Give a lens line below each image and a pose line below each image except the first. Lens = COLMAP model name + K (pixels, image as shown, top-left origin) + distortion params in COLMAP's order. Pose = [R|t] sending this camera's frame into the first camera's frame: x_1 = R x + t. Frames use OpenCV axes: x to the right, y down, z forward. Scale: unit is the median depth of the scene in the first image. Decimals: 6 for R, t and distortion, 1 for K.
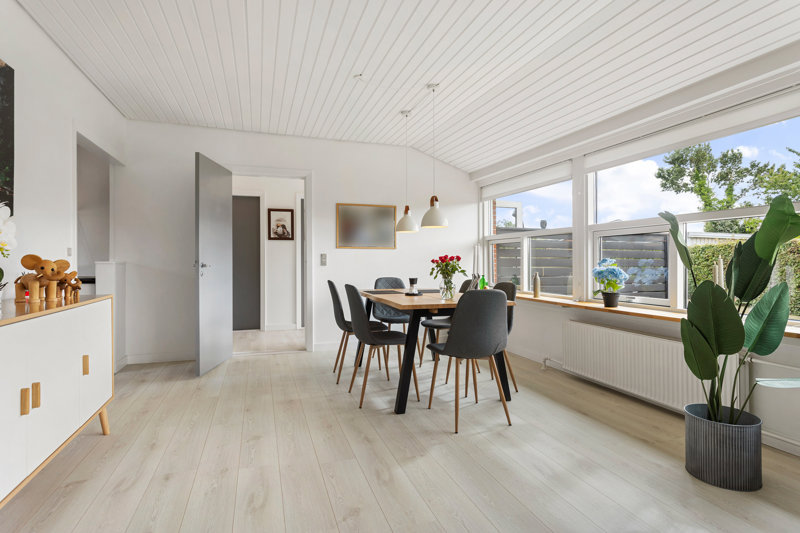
lens RADIAL K [[435.8, 0, 414.7], [0, 435.8, 259.7], [0, 0, 1]] dist [-0.002083, 0.001507]
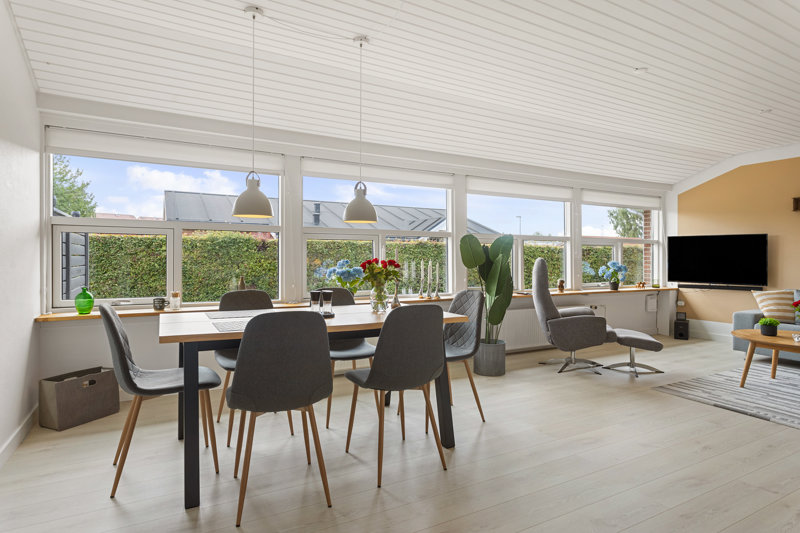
lens RADIAL K [[456.6, 0, 403.2], [0, 456.6, 253.7], [0, 0, 1]] dist [0.000753, 0.002002]
pose [[-0.174656, 0.002882, 0.984625, -1.045719], [-0.010236, 0.999936, -0.004742, -0.022695], [-0.984576, -0.010907, -0.174615, 1.452425]]
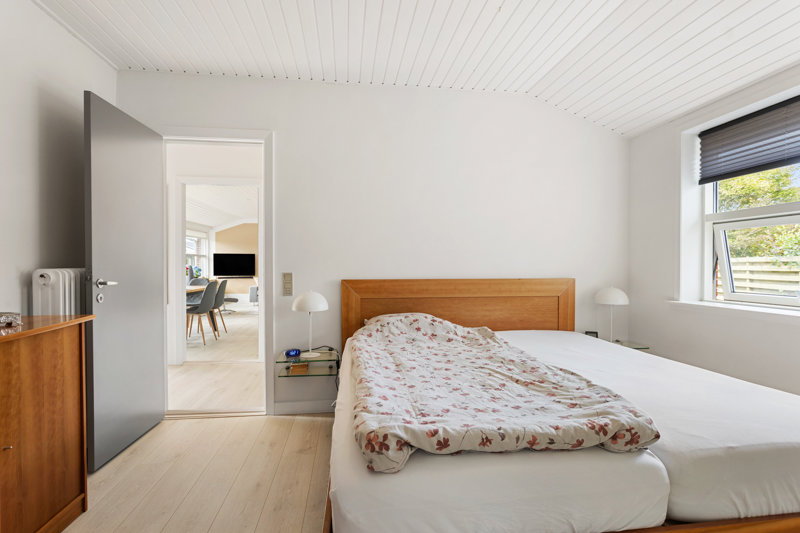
lens RADIAL K [[411.4, 0, 399.1], [0, 411.4, 268.5], [0, 0, 1]] dist [0.000989, 0.000853]
pose [[-0.974905, -0.005995, 0.222541, -1.826388], [-0.003642, 0.999933, 0.010979, -0.037838], [-0.222592, 0.009893, -0.974862, 3.551660]]
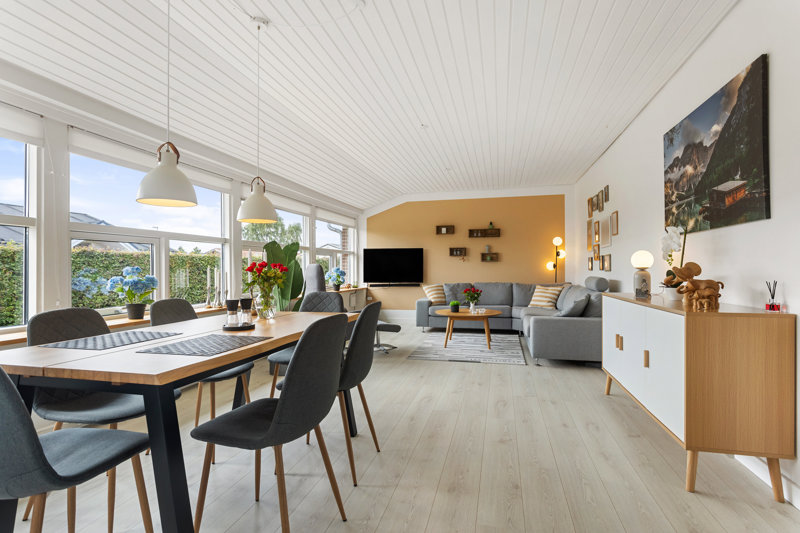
lens RADIAL K [[411.4, 0, 405.1], [0, 411.4, 261.8], [0, 0, 1]] dist [0.000989, 0.000853]
pose [[-0.841172, 0.010784, 0.540660, -0.699073], [0.001863, 0.999853, -0.017045, 0.002717], [-0.540765, -0.013330, -0.841068, 1.947812]]
